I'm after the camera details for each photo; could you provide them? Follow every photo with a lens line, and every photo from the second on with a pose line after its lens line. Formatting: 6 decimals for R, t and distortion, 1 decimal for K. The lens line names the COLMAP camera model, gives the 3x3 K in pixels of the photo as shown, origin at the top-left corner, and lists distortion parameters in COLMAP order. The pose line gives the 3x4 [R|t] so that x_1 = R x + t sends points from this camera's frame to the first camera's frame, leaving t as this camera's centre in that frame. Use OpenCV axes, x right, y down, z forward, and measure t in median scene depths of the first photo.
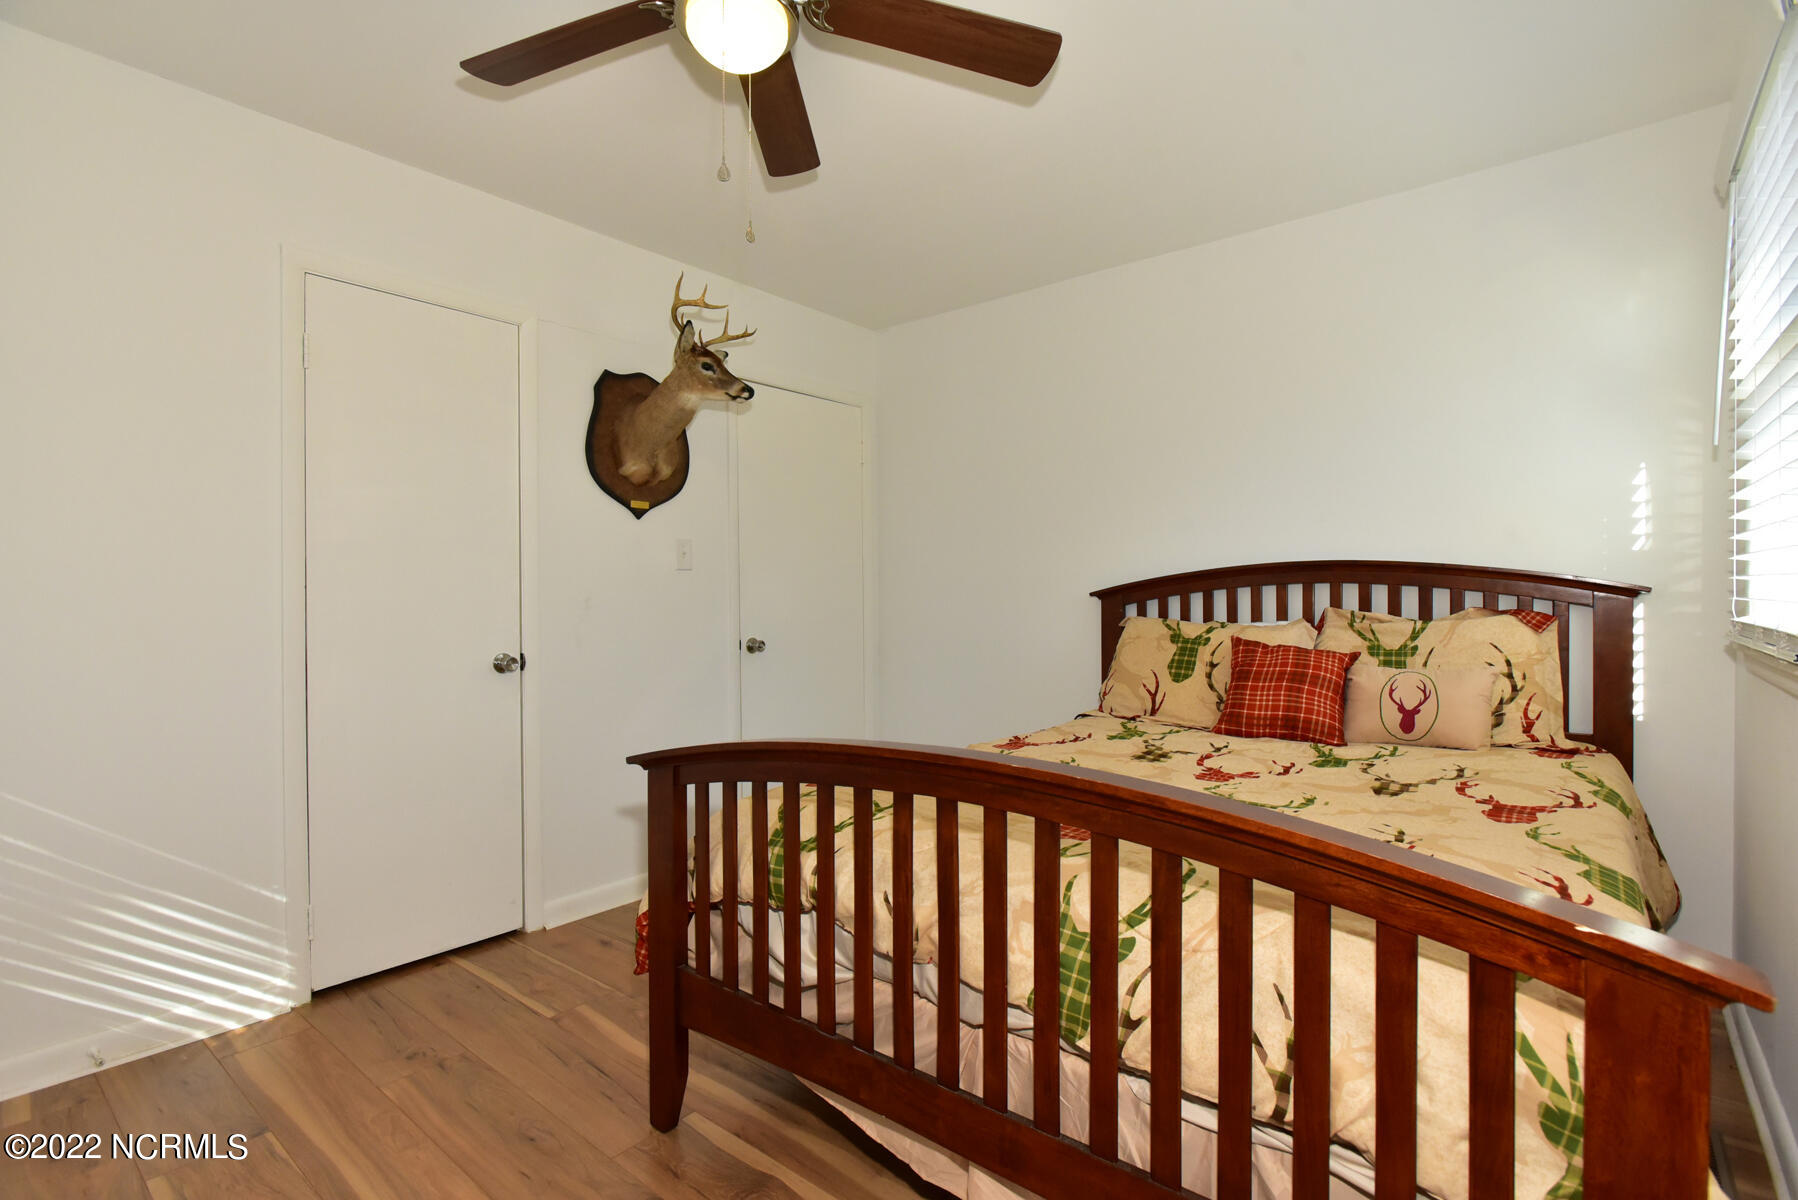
lens RADIAL K [[854.5, 0, 891.0], [0, 854.5, 598.5], [0, 0, 1]] dist [-0.008396, 0.000165]
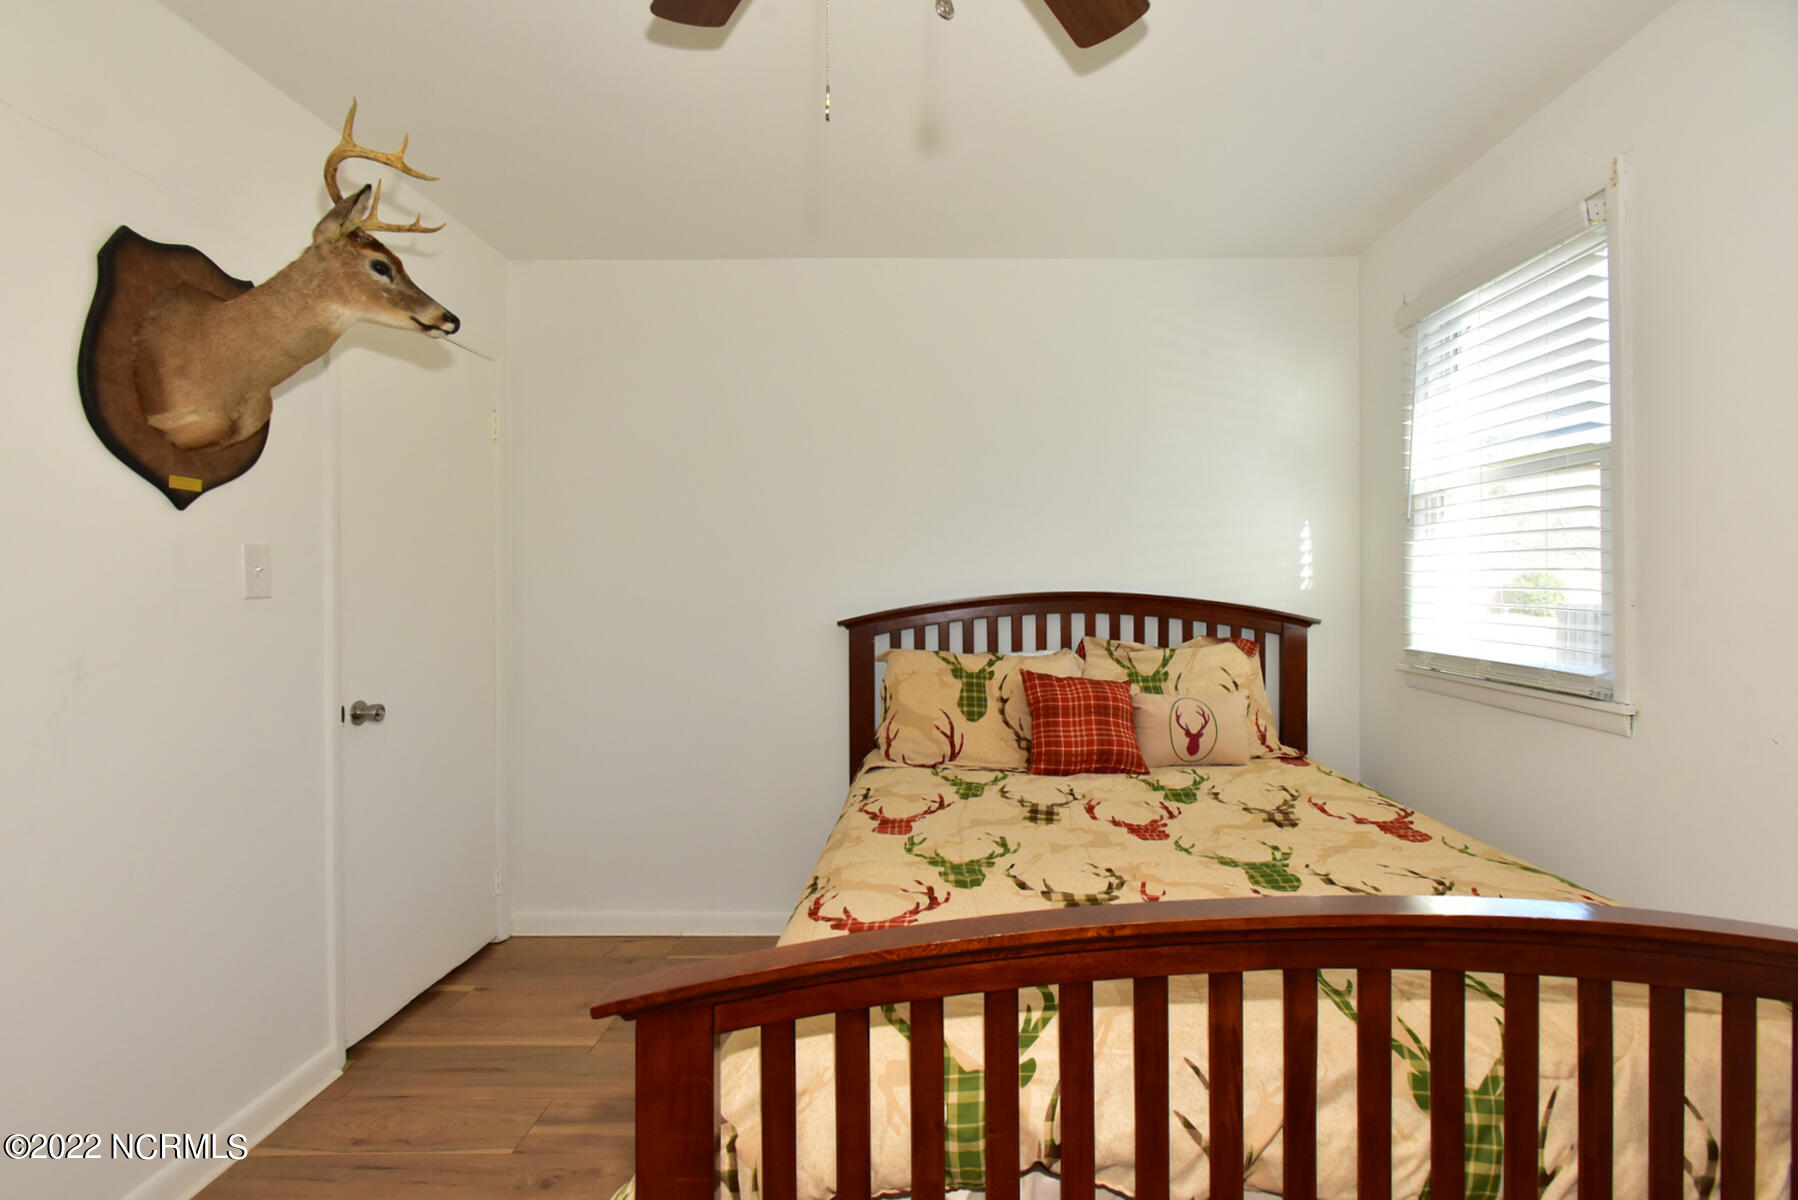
lens RADIAL K [[883.1, 0, 947.1], [0, 883.1, 583.3], [0, 0, 1]] dist [-0.012819, 0.001225]
pose [[0.768217, 0.006503, 0.640156, -0.311000], [-0.000465, 0.999954, -0.009600, -0.044548], [-0.640189, 0.007078, 0.768185, 0.277476]]
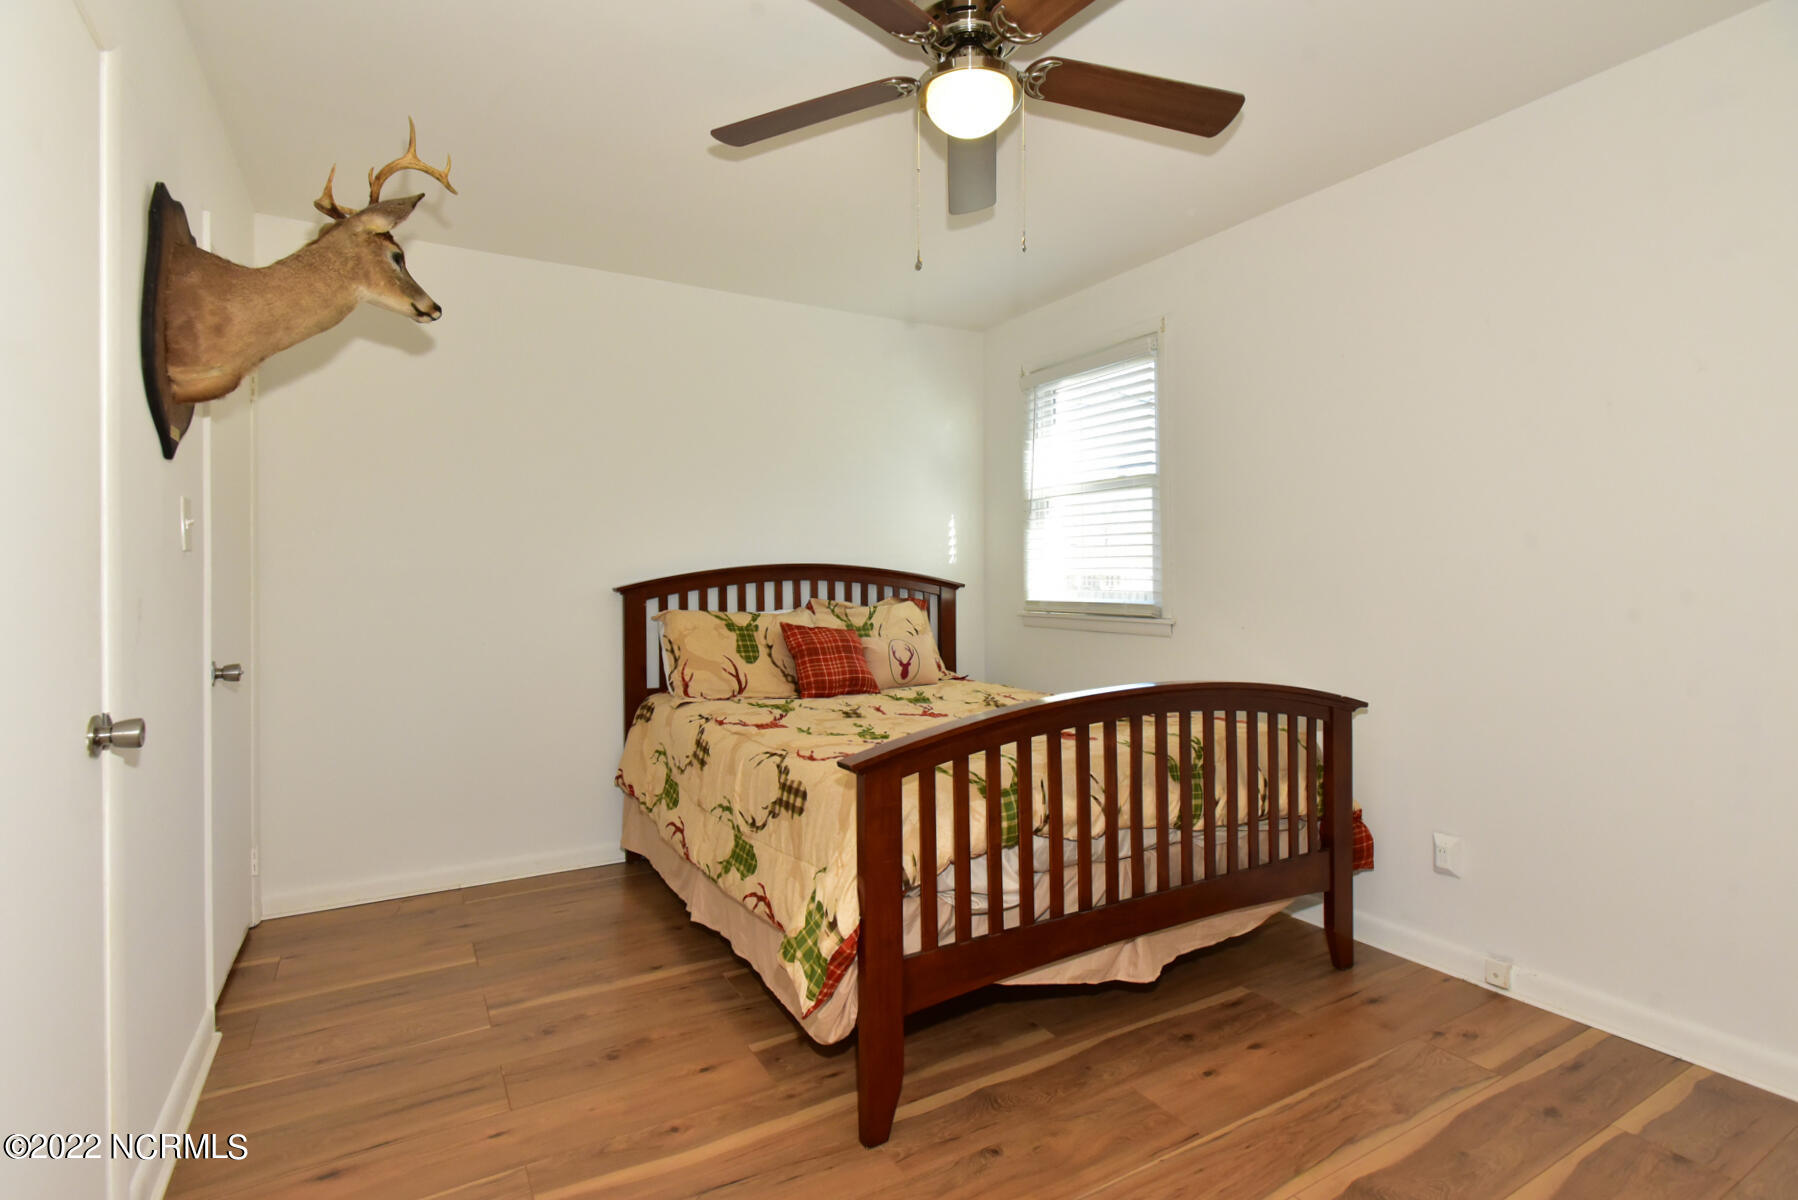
lens RADIAL K [[884.6, 0, 899.8], [0, 884.6, 577.2], [0, 0, 1]] dist [-0.002591, -0.000160]
pose [[0.342442, 0.009529, 0.939491, -0.757968], [0.008558, 0.999875, -0.013261, -0.003448], [-0.939500, 0.012582, 0.342318, 0.390159]]
